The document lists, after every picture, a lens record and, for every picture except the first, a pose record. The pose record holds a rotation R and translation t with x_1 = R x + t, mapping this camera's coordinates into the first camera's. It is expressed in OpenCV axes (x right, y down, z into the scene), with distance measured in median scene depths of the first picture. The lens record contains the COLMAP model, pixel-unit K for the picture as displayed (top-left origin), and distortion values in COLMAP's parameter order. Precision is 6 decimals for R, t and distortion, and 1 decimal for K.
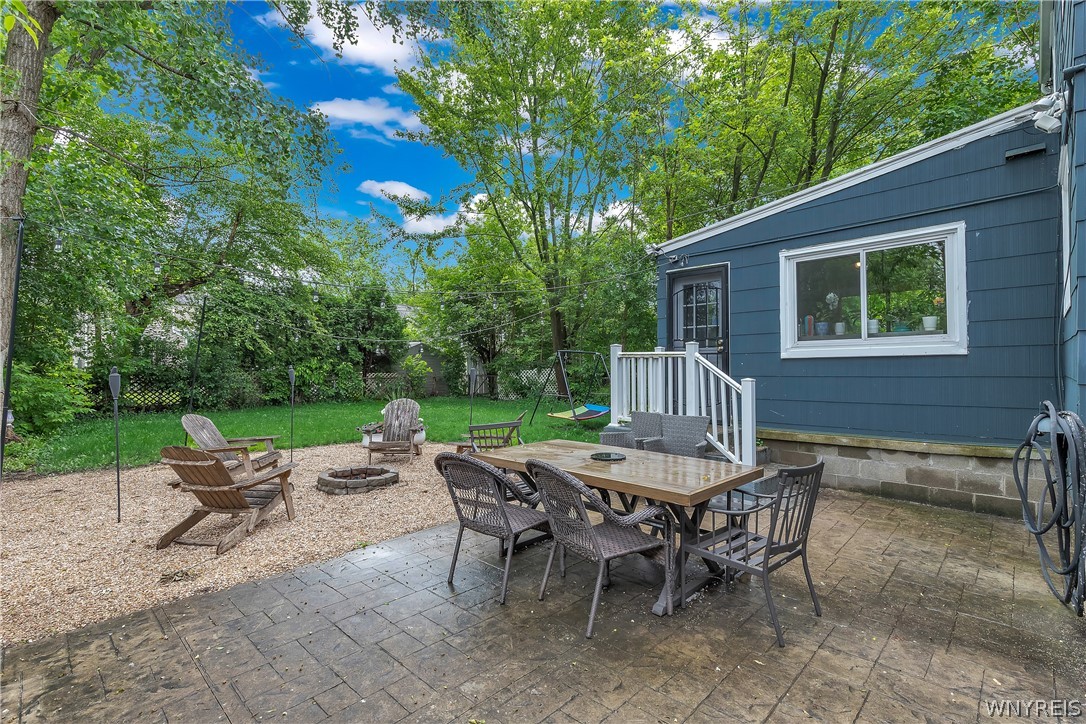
lens RADIAL K [[503.5, 0, 538.2], [0, 503.5, 360.9], [0, 0, 1]] dist [0.011425, 0.000042]
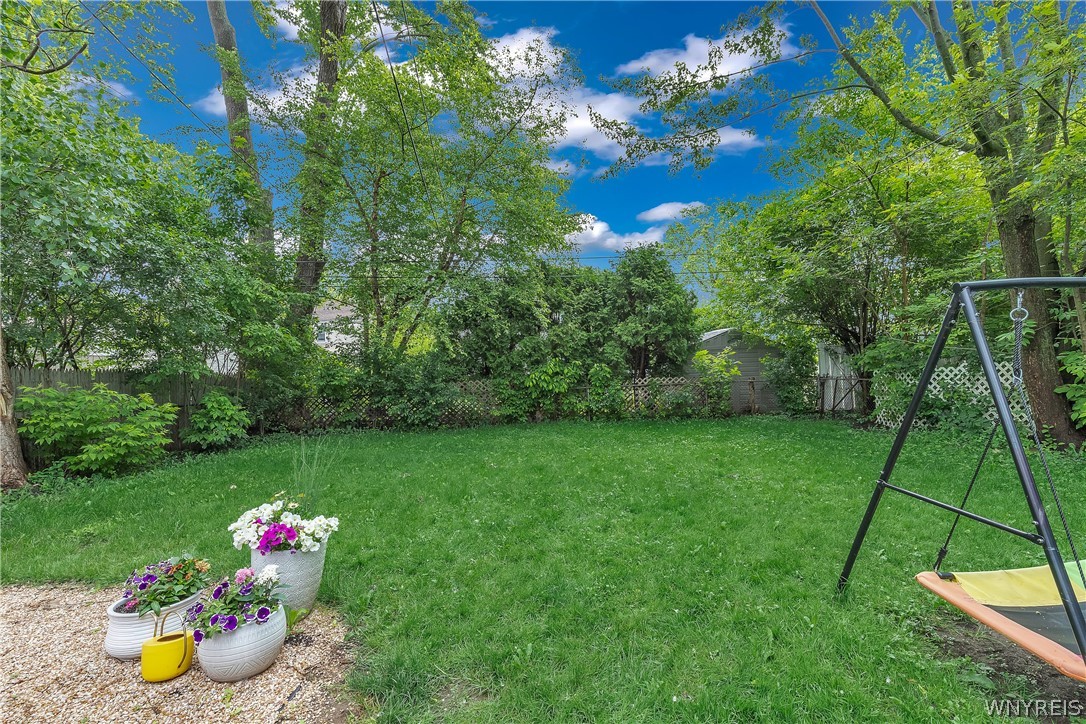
lens RADIAL K [[503.5, 0, 531.6], [0, 503.5, 371.4], [0, 0, 1]] dist [0.011425, 0.000042]
pose [[0.723807, -0.022457, -0.689637, 0.035325], [0.039666, 0.999172, 0.009095, 0.003397], [0.688862, -0.033938, 0.724098, 0.485231]]
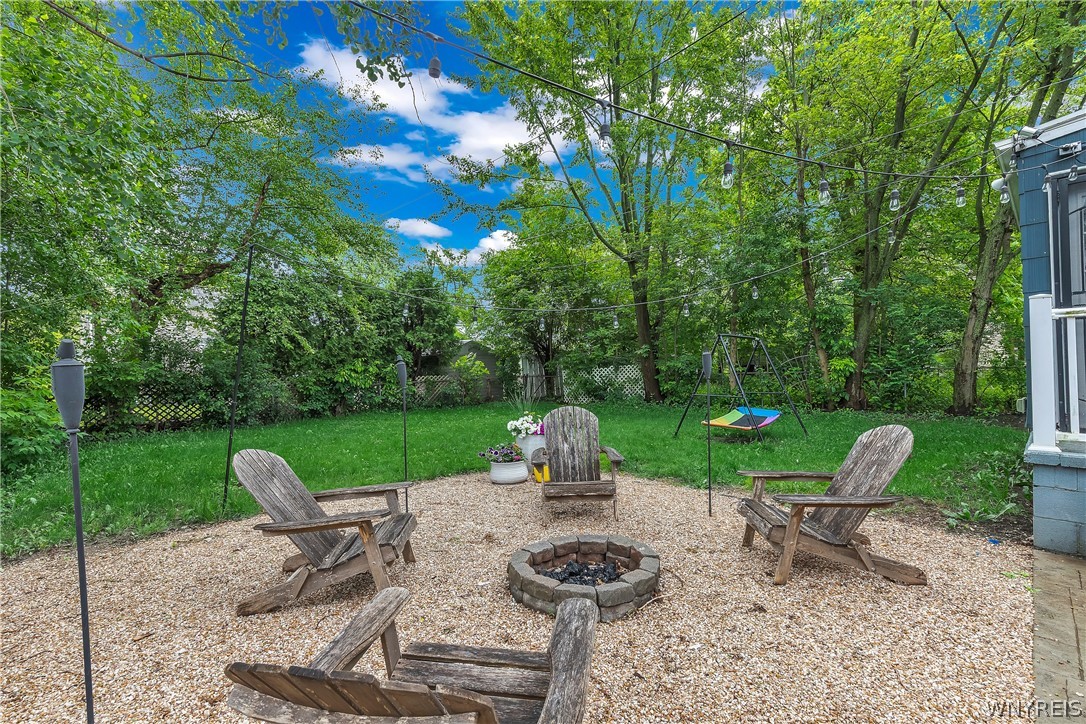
lens RADIAL K [[503.5, 0, 542.0], [0, 503.5, 365.5], [0, 0, 1]] dist [0.011425, 0.000042]
pose [[0.999607, -0.026396, -0.009446, -0.142766], [0.026432, 0.999643, 0.003776, 0.009916], [0.009343, -0.004024, 0.999948, 0.184024]]
